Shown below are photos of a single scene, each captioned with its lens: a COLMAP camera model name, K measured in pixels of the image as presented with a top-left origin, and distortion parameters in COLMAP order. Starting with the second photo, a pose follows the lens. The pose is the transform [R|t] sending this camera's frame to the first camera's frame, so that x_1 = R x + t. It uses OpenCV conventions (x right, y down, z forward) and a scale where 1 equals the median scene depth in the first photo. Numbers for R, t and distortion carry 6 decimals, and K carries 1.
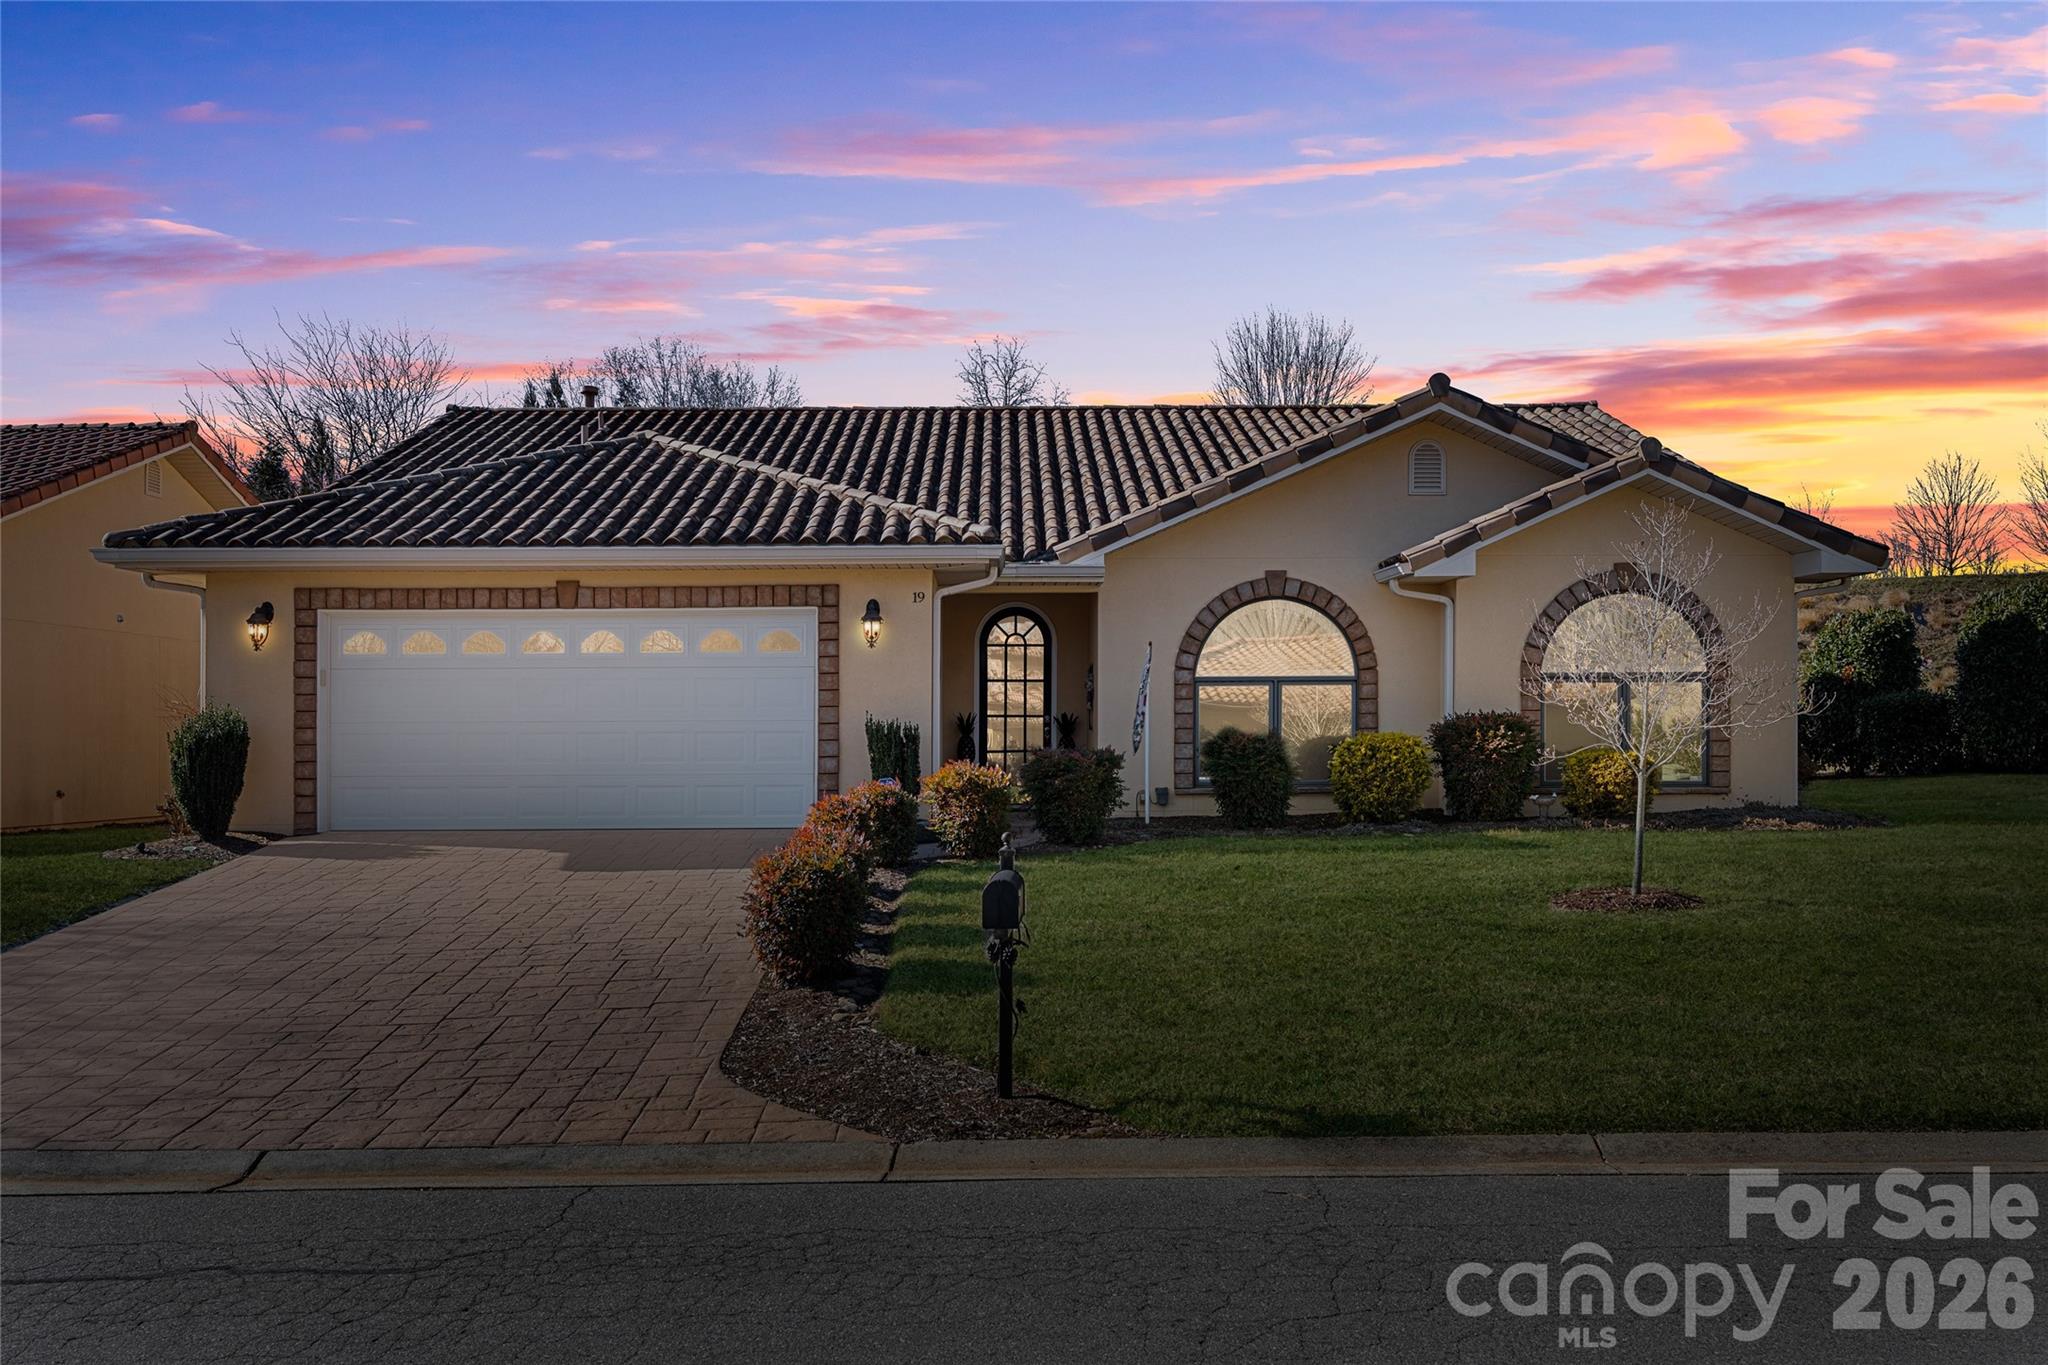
lens RADIAL K [[1590.3, 0, 1024.0], [0, 1590.3, 682.5], [0, 0, 1]] dist [0.005592, 0.001376]
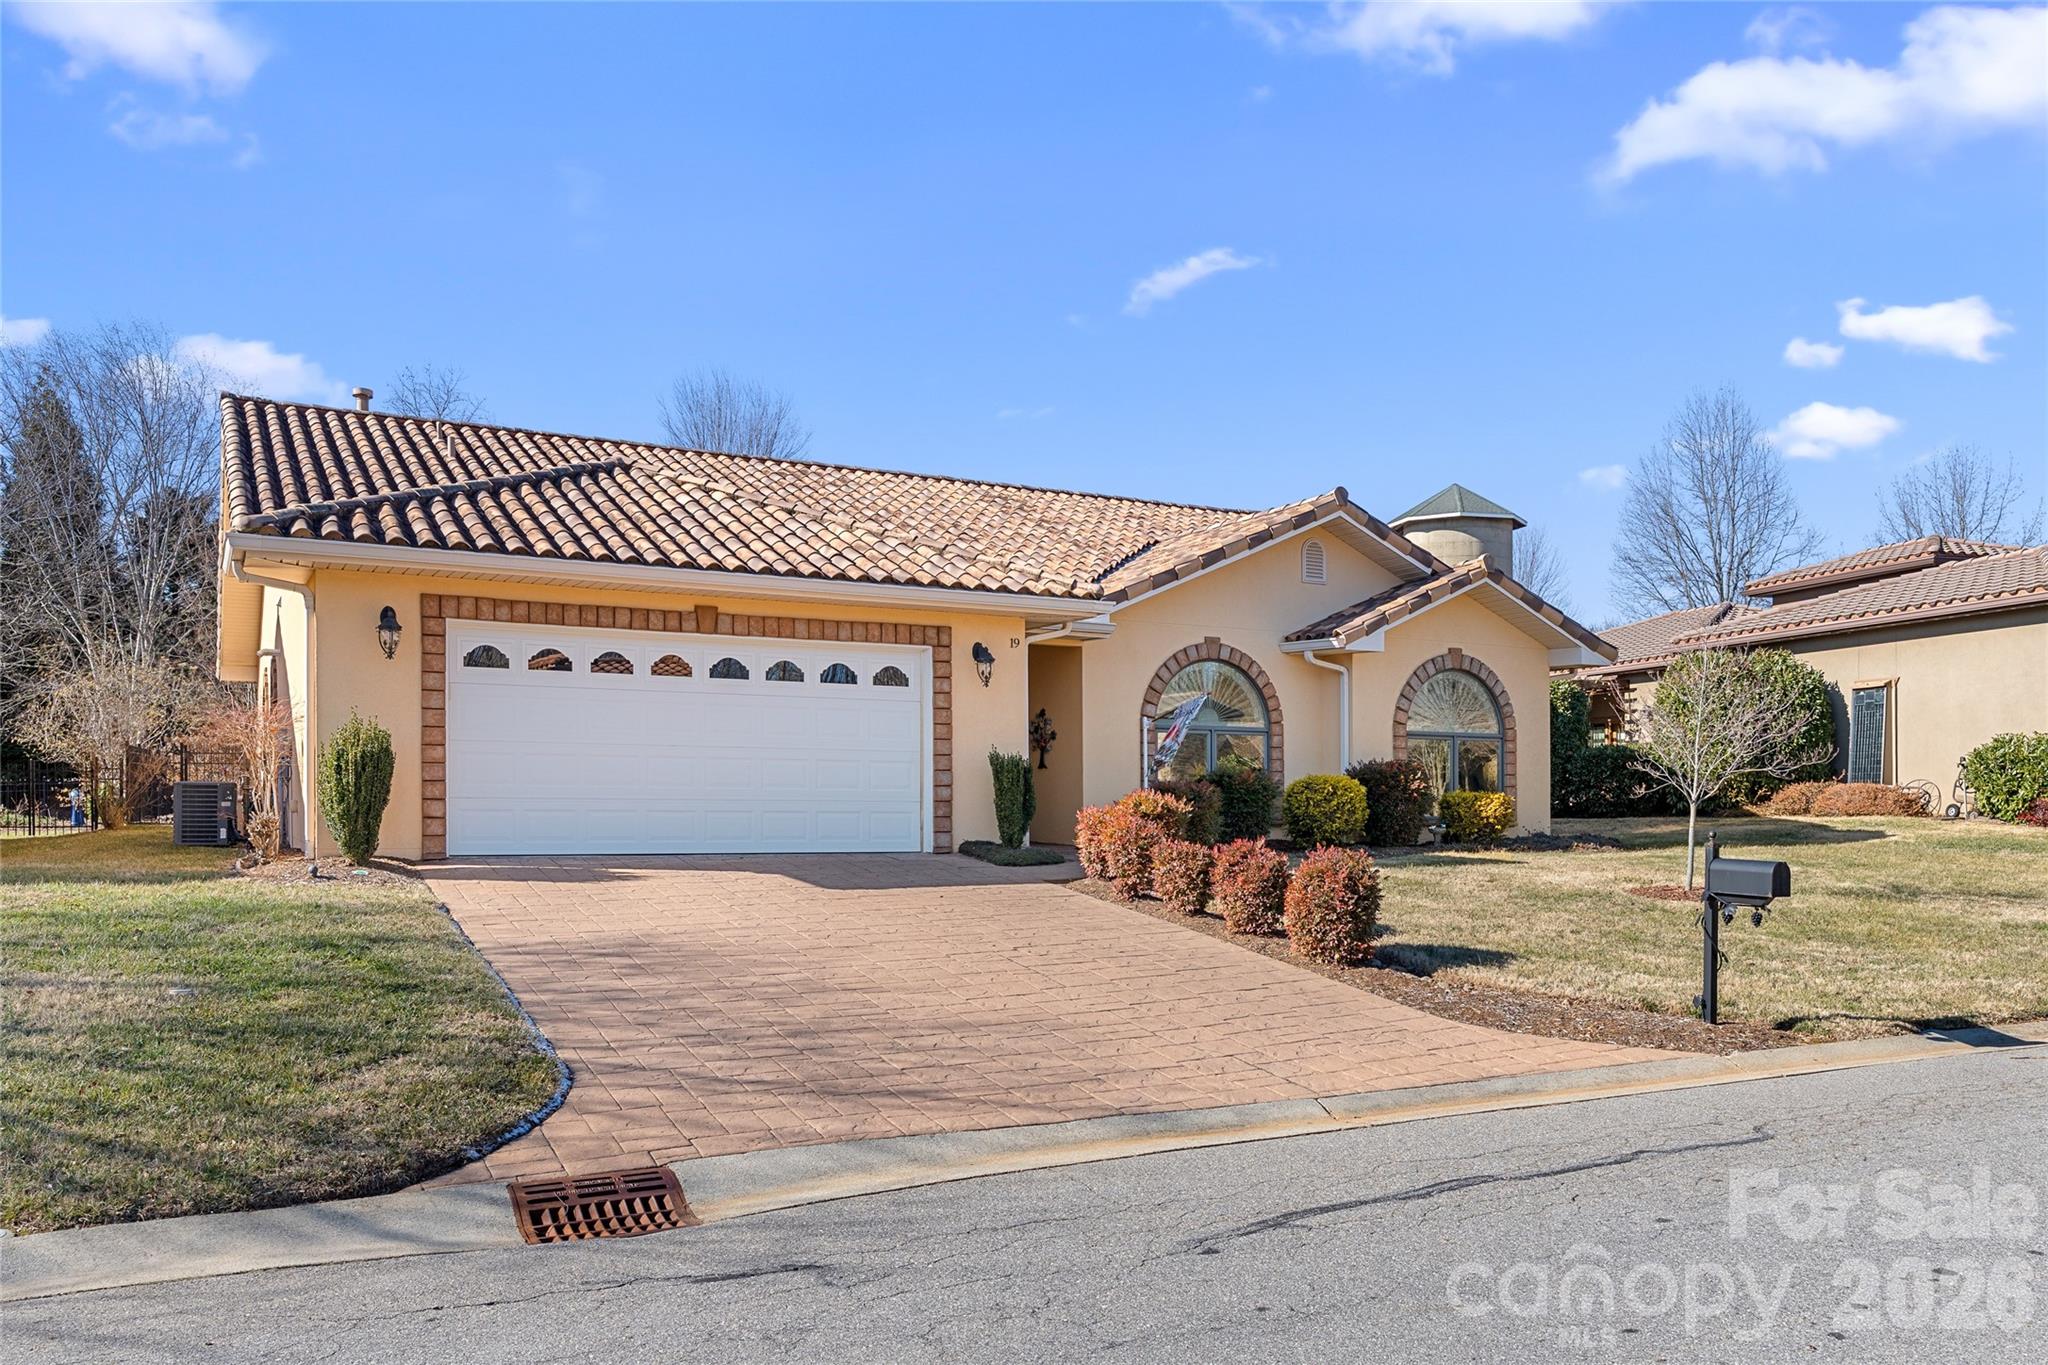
lens RADIAL K [[1555.5, 0, 1024.0], [0, 1555.5, 682.5], [0, 0, 1]] dist [-0.004607, -0.000889]
pose [[0.891774, 0.047614, 0.449969, -0.547716], [-0.031074, 0.998545, -0.044077, 0.021373], [-0.451412, 0.025324, 0.891956, 0.033523]]
